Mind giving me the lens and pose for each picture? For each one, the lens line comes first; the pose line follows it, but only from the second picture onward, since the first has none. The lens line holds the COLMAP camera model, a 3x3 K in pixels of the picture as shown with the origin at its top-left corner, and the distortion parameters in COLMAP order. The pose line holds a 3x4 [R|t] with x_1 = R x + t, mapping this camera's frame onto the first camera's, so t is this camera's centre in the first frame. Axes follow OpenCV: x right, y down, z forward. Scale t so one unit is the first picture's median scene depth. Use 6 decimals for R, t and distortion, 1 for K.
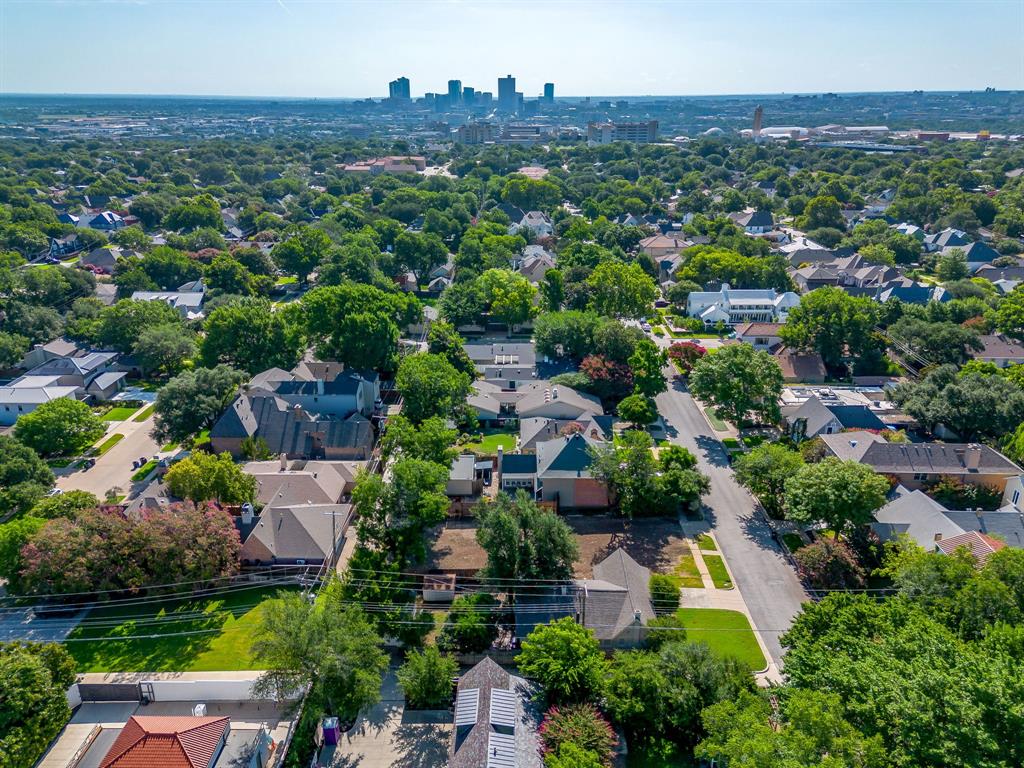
lens RADIAL K [[737.4, 0, 499.5], [0, 737.4, 383.5], [0, 0, 1]] dist [0.042026, -0.004653]
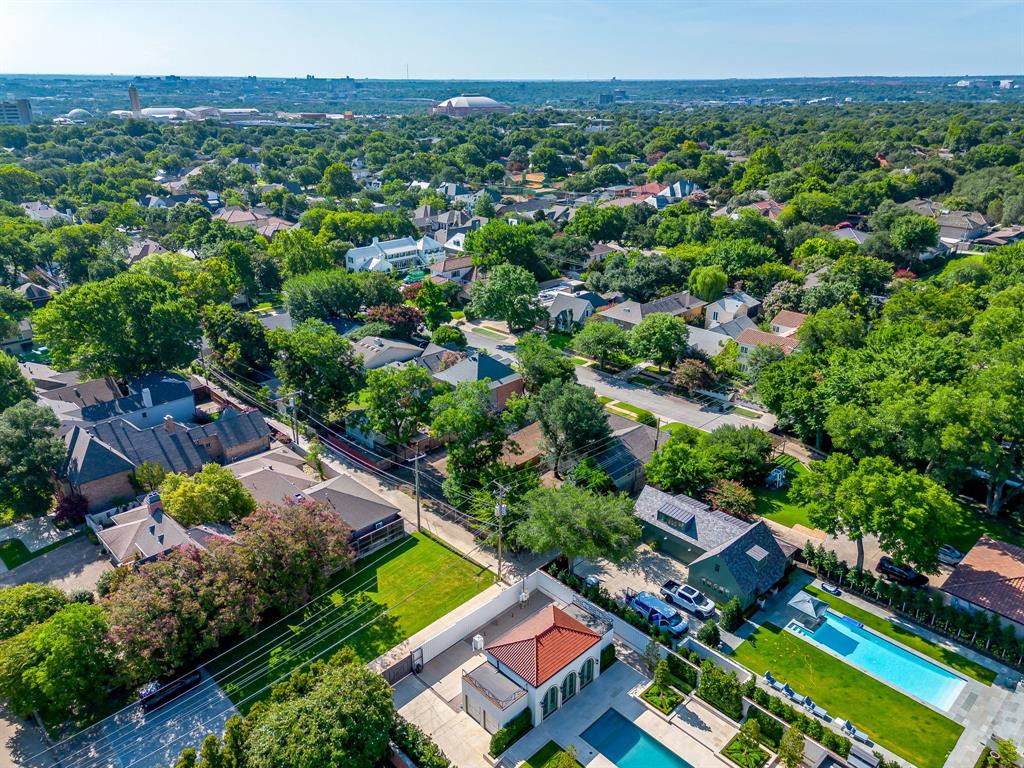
lens RADIAL K [[733.6, 0, 512.0], [0, 733.6, 384.0], [0, 0, 1]] dist [0.042426, -0.004132]
pose [[0.699830, -0.266735, 0.662639, -0.432504], [0.252203, 0.960186, 0.120150, -0.006282], [-0.668305, 0.083035, 0.739239, 0.085420]]
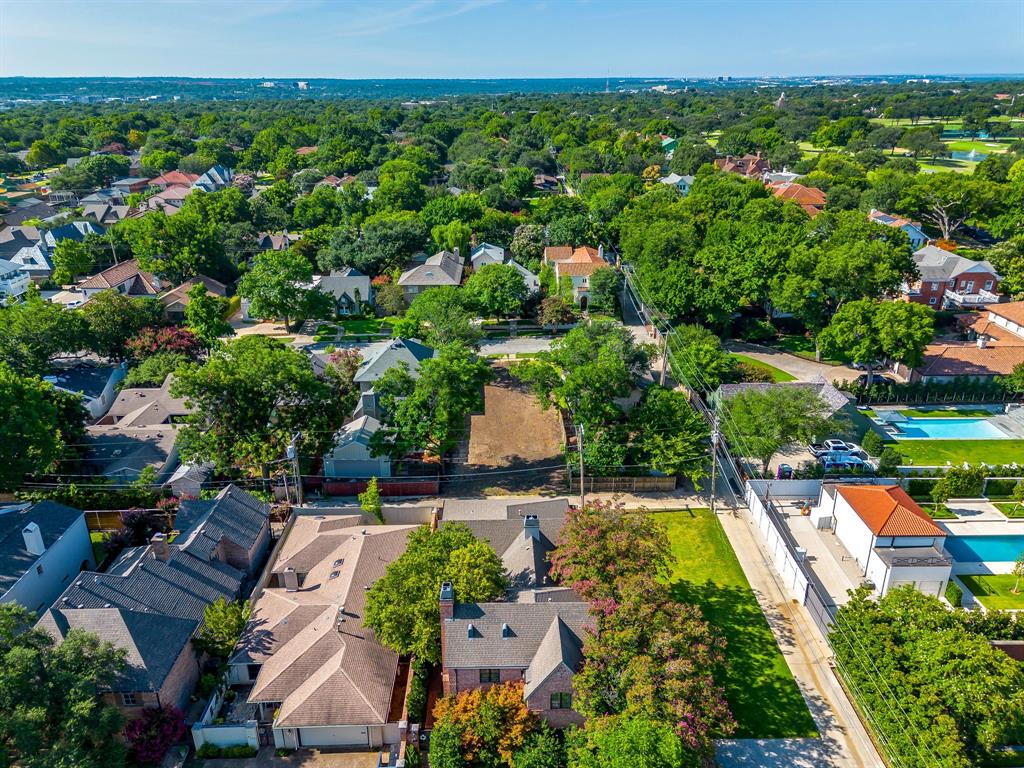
lens RADIAL K [[733.6, 0, 512.0], [0, 733.6, 384.0], [0, 0, 1]] dist [0.042426, -0.004132]
pose [[-0.039633, -0.376546, 0.925550, -0.558164], [0.362891, 0.857607, 0.364444, -0.120092], [-0.930988, 0.350318, 0.102656, 0.538863]]
